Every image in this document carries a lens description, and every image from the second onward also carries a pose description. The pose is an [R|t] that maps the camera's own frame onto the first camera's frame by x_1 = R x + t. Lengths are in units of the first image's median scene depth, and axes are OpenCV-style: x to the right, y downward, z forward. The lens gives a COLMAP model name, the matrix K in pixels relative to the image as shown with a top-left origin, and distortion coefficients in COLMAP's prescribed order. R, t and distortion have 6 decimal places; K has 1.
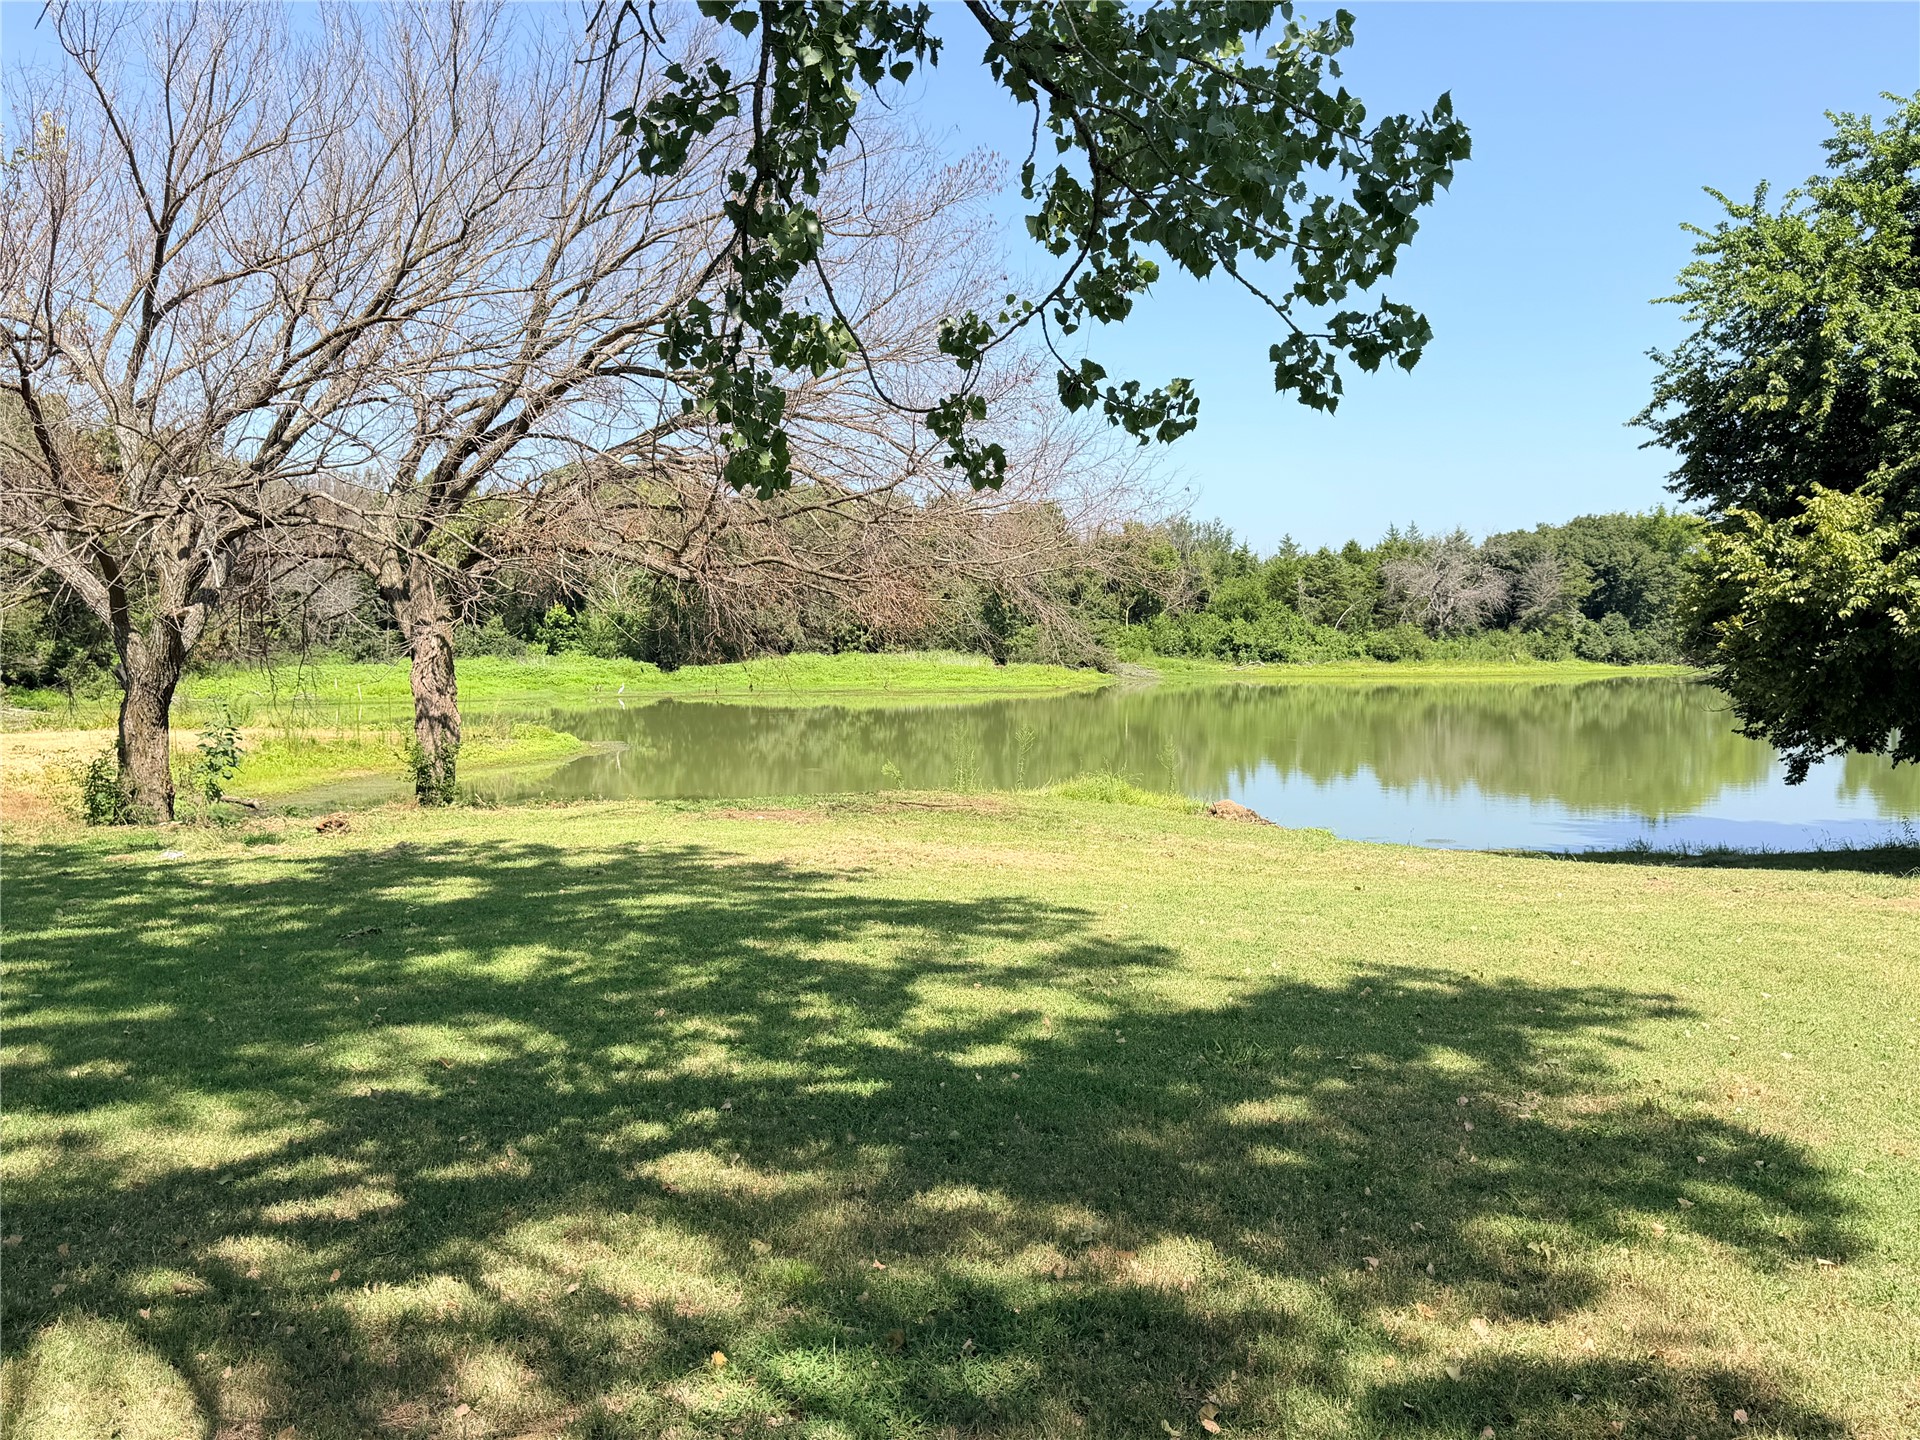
lens RADIAL K [[1571.7, 0, 951.9], [0, 1571.7, 728.2], [0, 0, 1]] dist [0.168383, -0.295225]
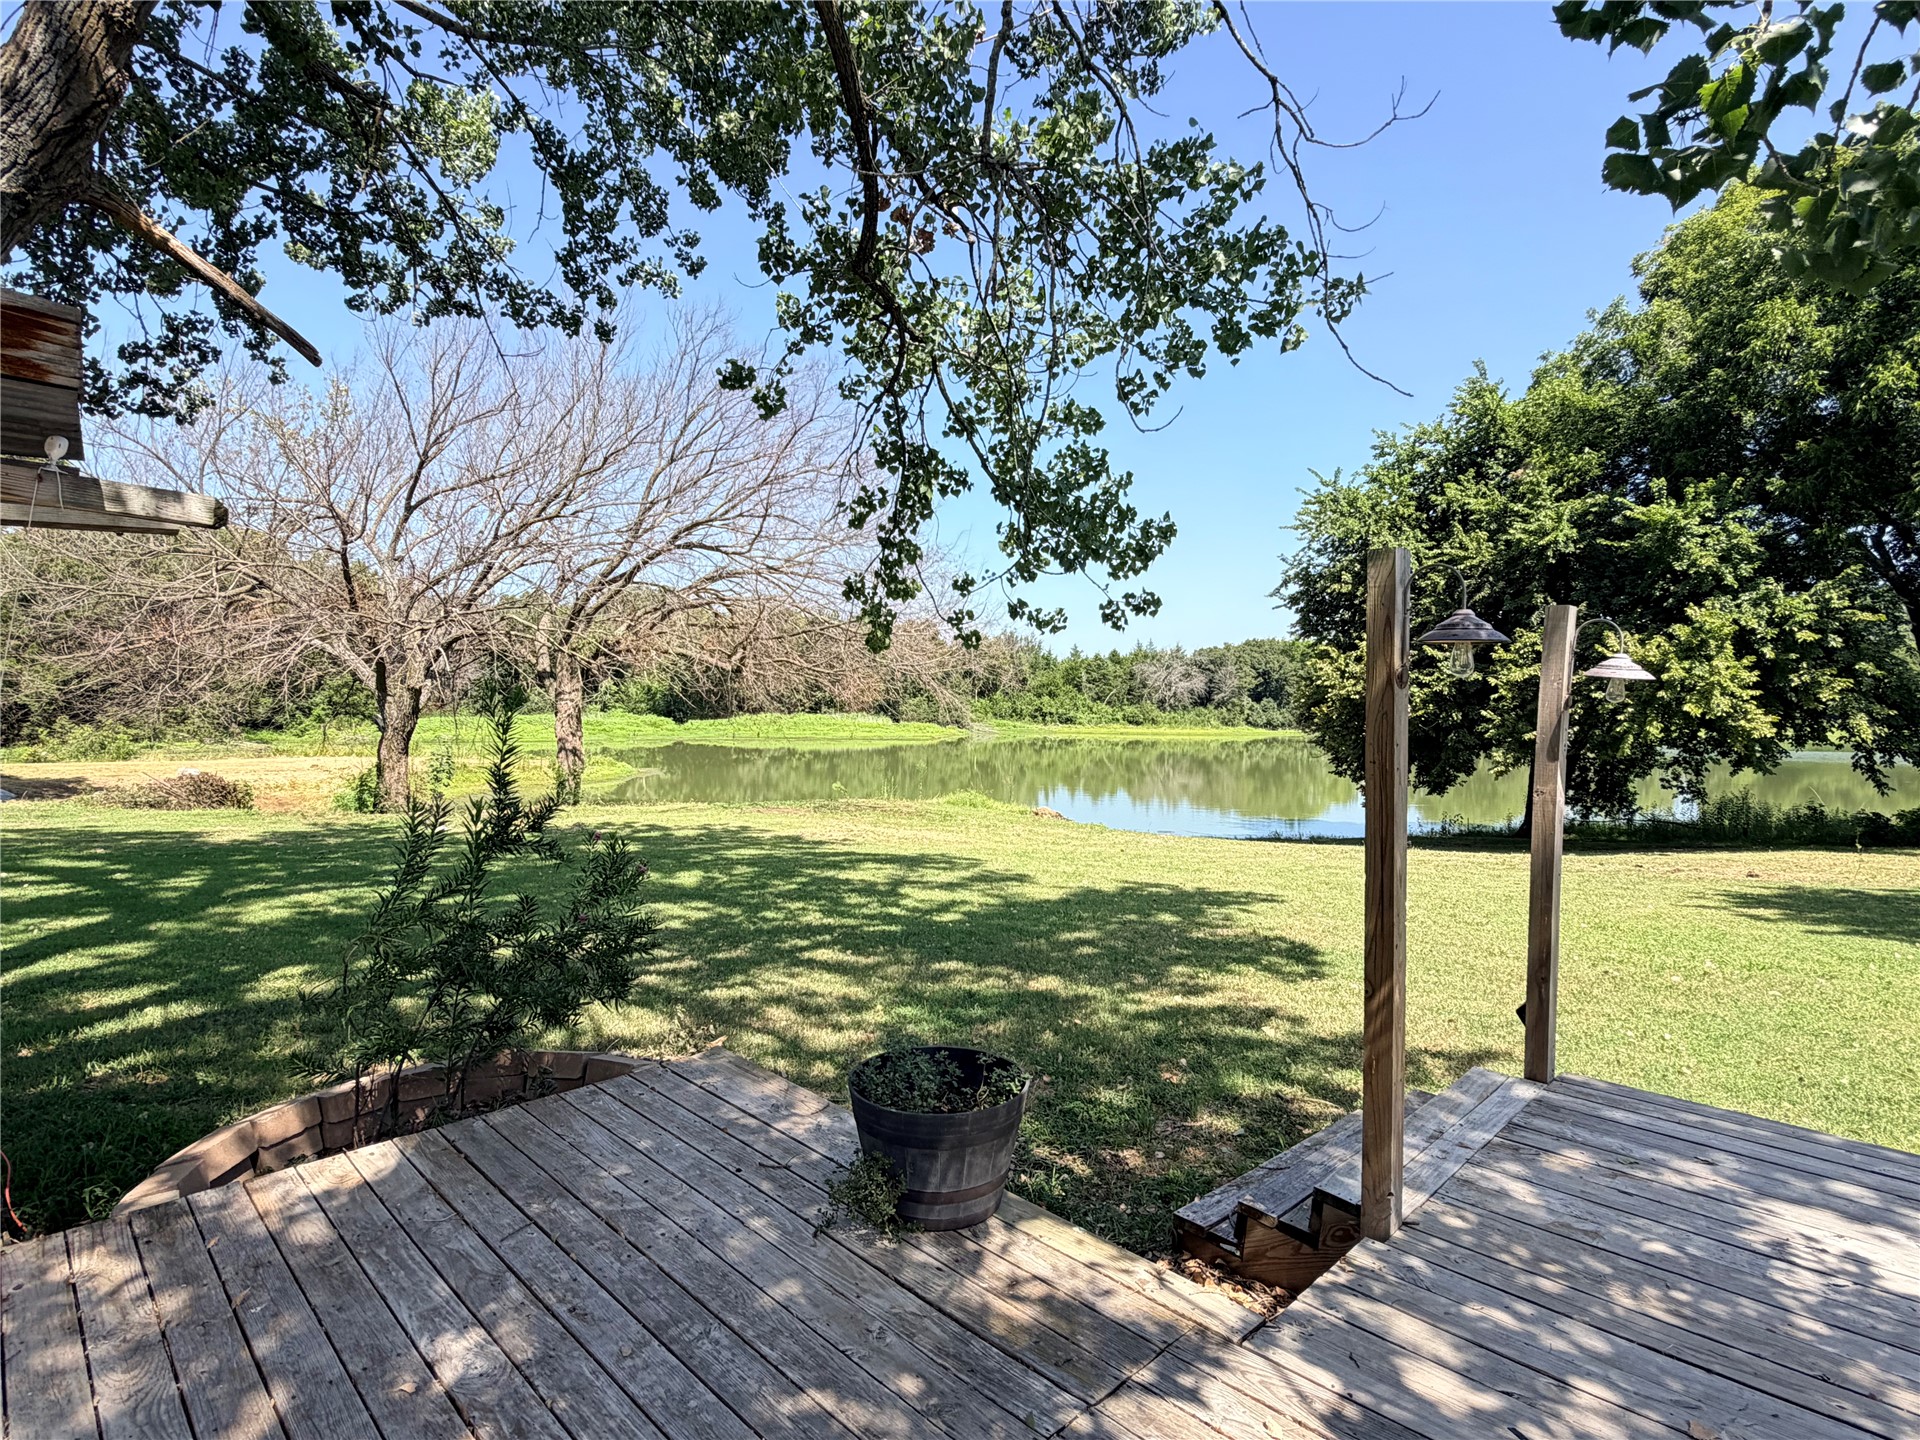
lens RADIAL K [[1027.5, 0, 960.0], [0, 1027.5, 720.0], [0, 0, 1]] dist [0.005217, -0.000833]
pose [[0.995031, 0.016910, 0.098123, -0.032027], [-0.012683, 0.998971, -0.043541, 0.003137], [-0.098759, 0.042080, 0.994221, -0.106559]]
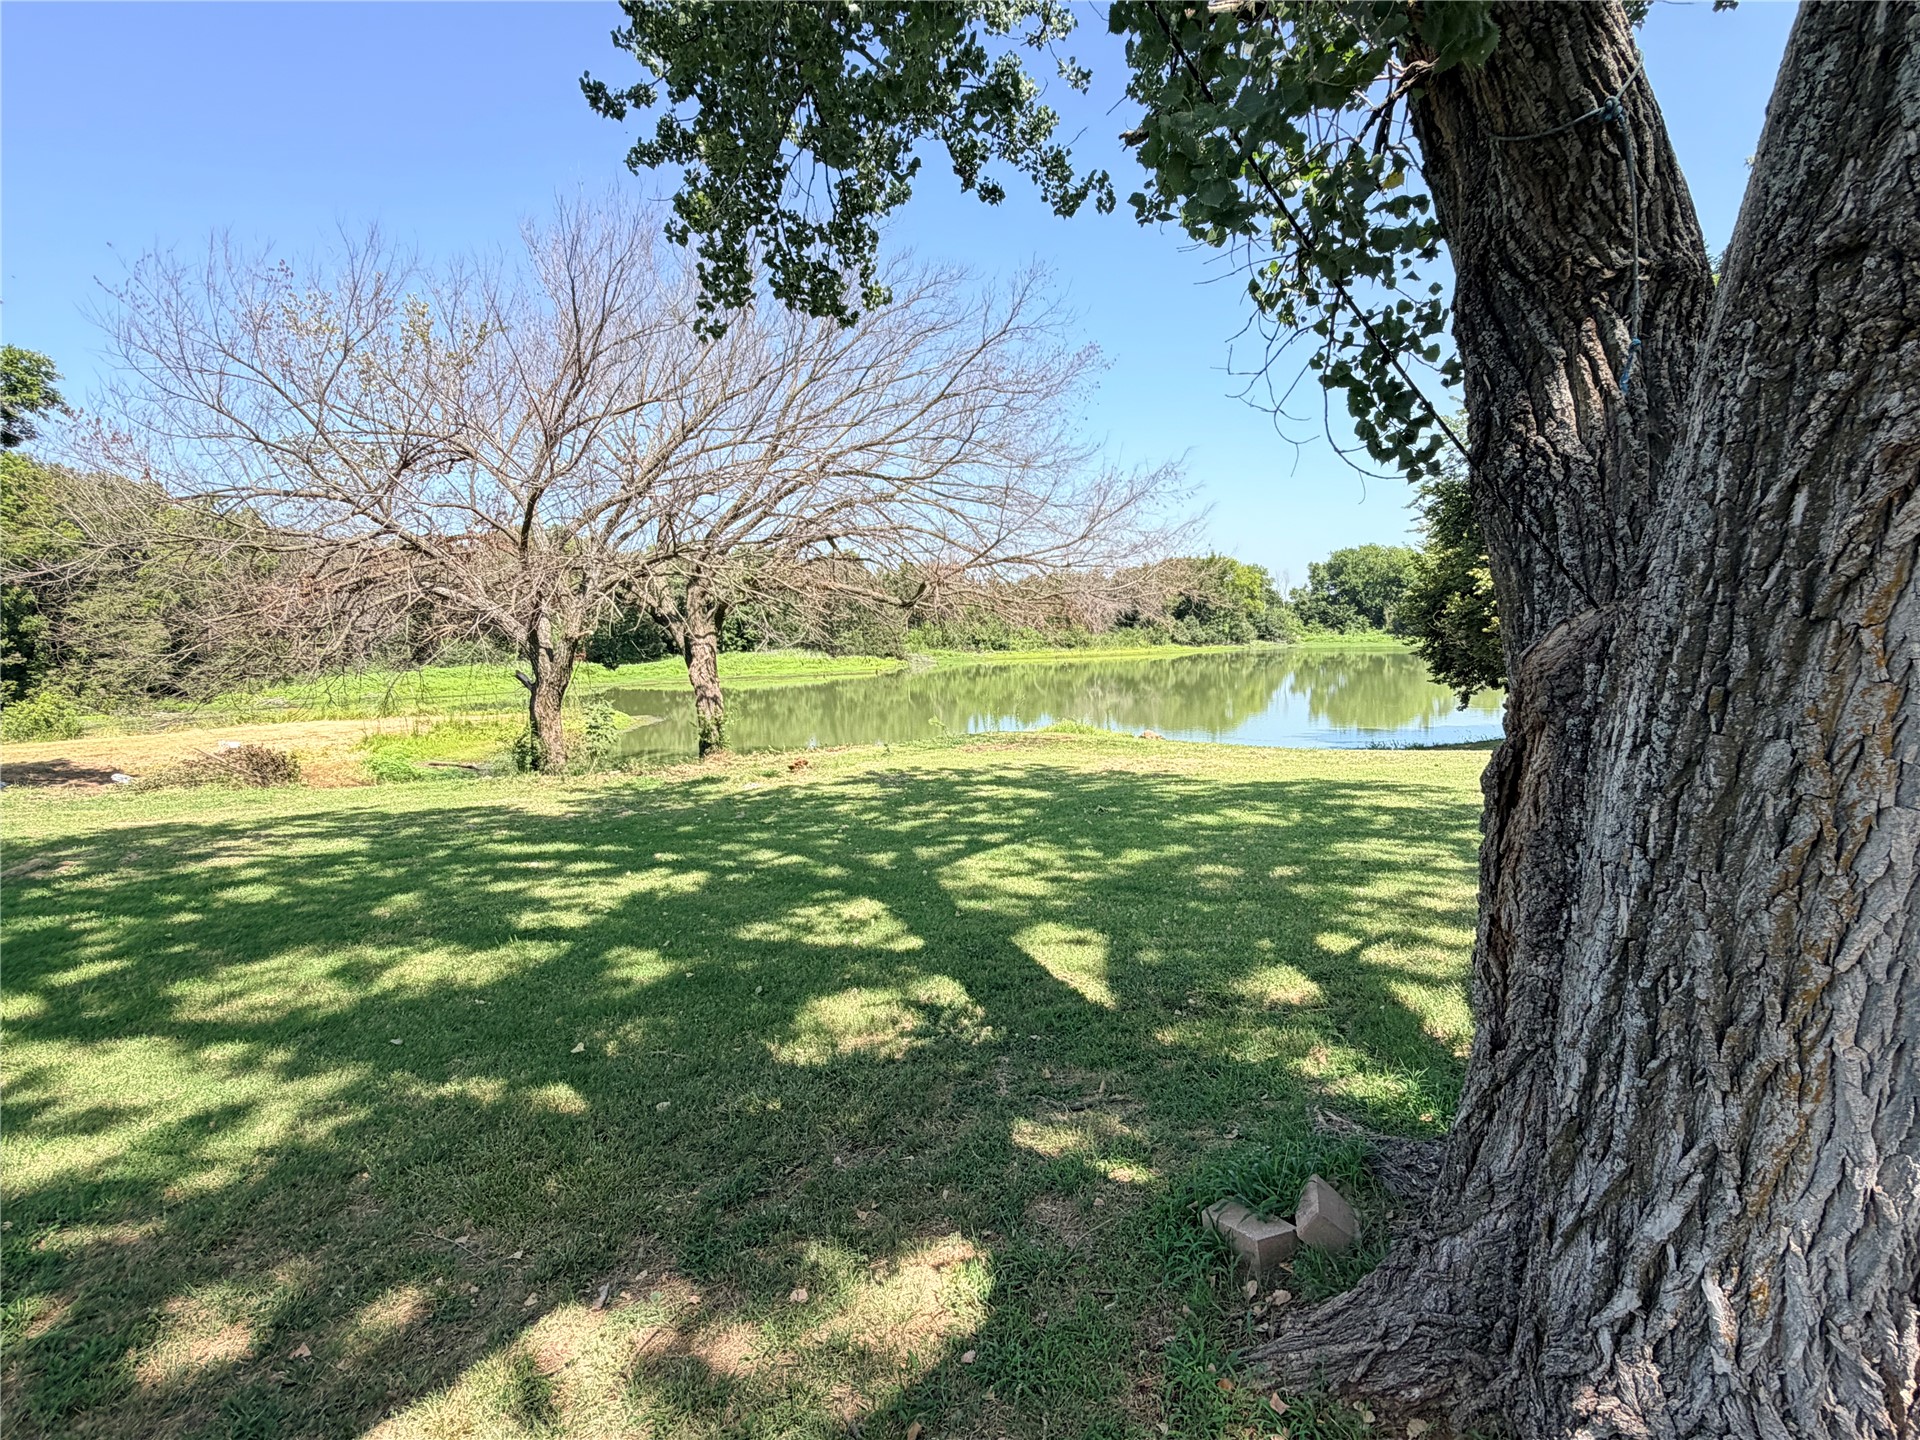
lens RADIAL K [[1027.5, 0, 960.0], [0, 1027.5, 720.0], [0, 0, 1]] dist [0.005217, -0.000833]
pose [[0.976051, -0.044399, 0.212964, -0.339113], [0.039742, 0.998869, 0.026101, -0.002495], [-0.213882, -0.017012, 0.976711, -0.023917]]
